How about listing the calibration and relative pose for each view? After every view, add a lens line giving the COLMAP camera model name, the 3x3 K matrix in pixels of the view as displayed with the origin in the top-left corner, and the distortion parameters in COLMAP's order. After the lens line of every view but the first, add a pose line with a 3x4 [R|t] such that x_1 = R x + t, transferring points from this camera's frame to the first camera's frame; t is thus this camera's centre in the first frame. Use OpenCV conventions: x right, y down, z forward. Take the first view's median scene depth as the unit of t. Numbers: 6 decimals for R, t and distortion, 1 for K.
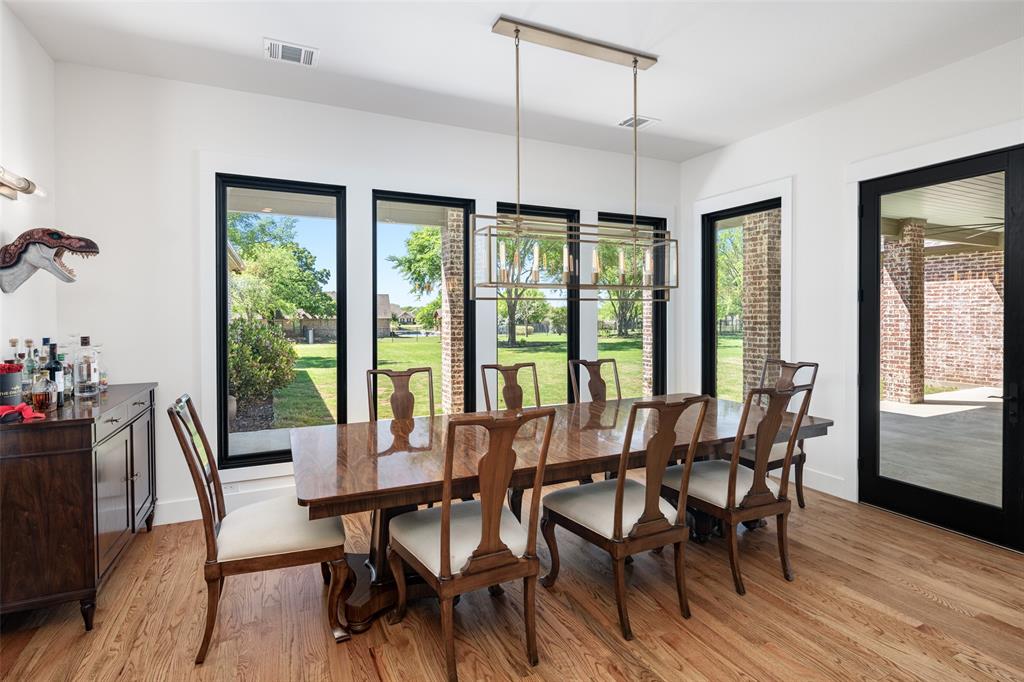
lens RADIAL K [[502.5, 0, 518.0], [0, 502.5, 311.0], [0, 0, 1]] dist [0.002086, 0.000489]
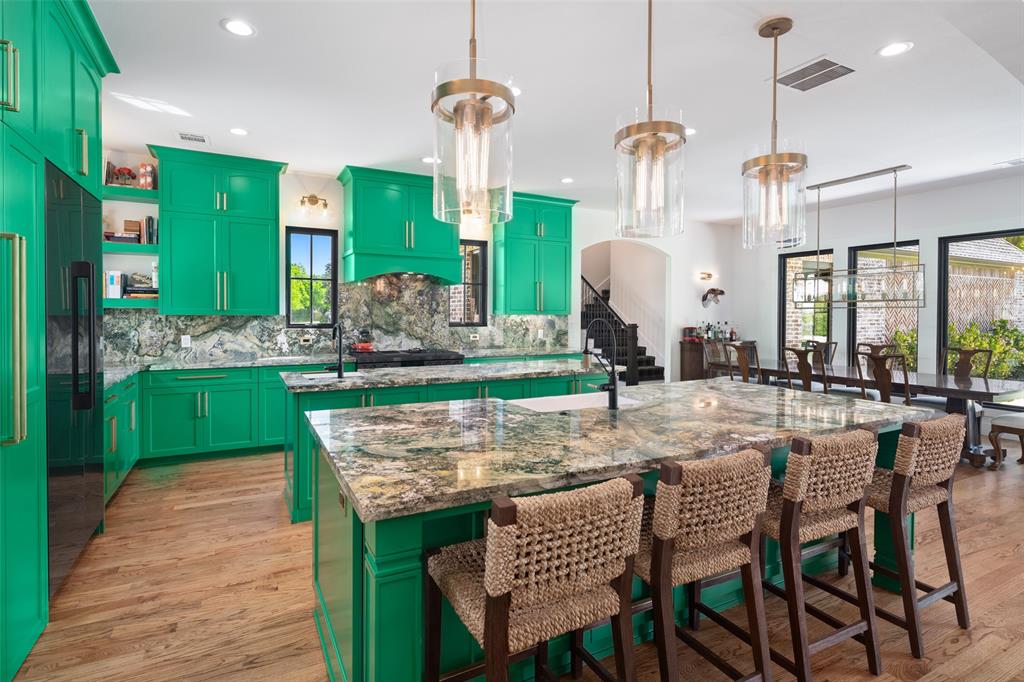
lens RADIAL K [[502.5, 0, 489.1], [0, 502.5, 314.3], [0, 0, 1]] dist [0.002086, 0.000489]
pose [[-0.009645, 0.010839, -0.999895, 2.023213], [-0.003564, 0.999935, 0.010874, -0.018624], [0.999947, 0.003668, -0.009606, -0.372084]]
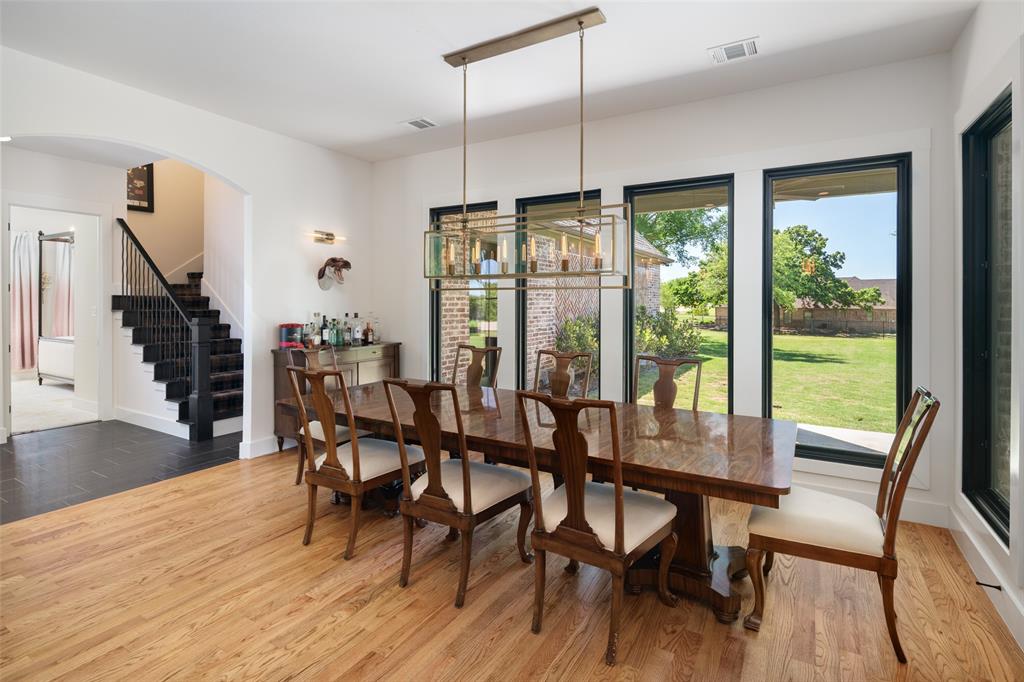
lens RADIAL K [[502.5, 0, 521.9], [0, 502.5, 301.9], [0, 0, 1]] dist [0.002086, 0.000489]
pose [[0.568194, 0.007282, -0.822862, 0.944854], [-0.001712, 0.999969, 0.007667, -0.003726], [0.822893, -0.002948, 0.568189, 0.412379]]
